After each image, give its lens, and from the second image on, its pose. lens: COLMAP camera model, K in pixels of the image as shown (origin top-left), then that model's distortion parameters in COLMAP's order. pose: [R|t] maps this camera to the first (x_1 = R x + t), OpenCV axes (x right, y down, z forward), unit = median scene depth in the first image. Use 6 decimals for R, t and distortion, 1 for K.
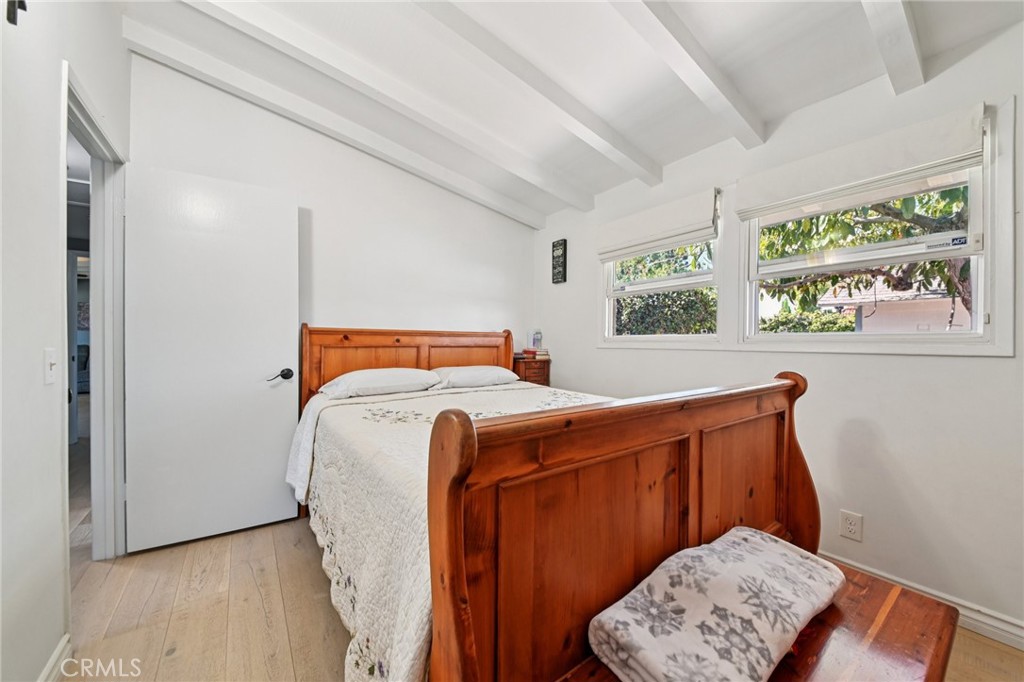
lens RADIAL K [[361.9, 0, 515.7], [0, 361.9, 343.0], [0, 0, 1]] dist [-0.000372, -0.000281]
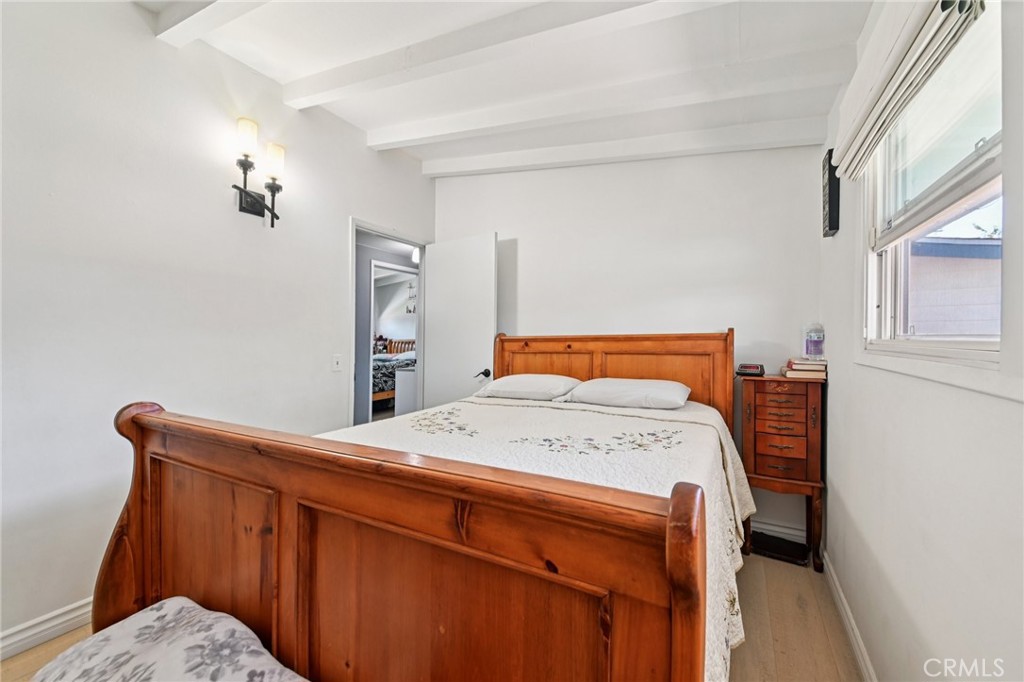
lens RADIAL K [[386.7, 0, 520.2], [0, 386.7, 337.1], [0, 0, 1]] dist [0.000438, -0.006567]
pose [[0.405797, -0.017964, -0.913787, 0.581778], [0.007194, 0.999839, -0.016461, -0.016740], [0.913935, 0.000106, 0.405860, 0.478291]]
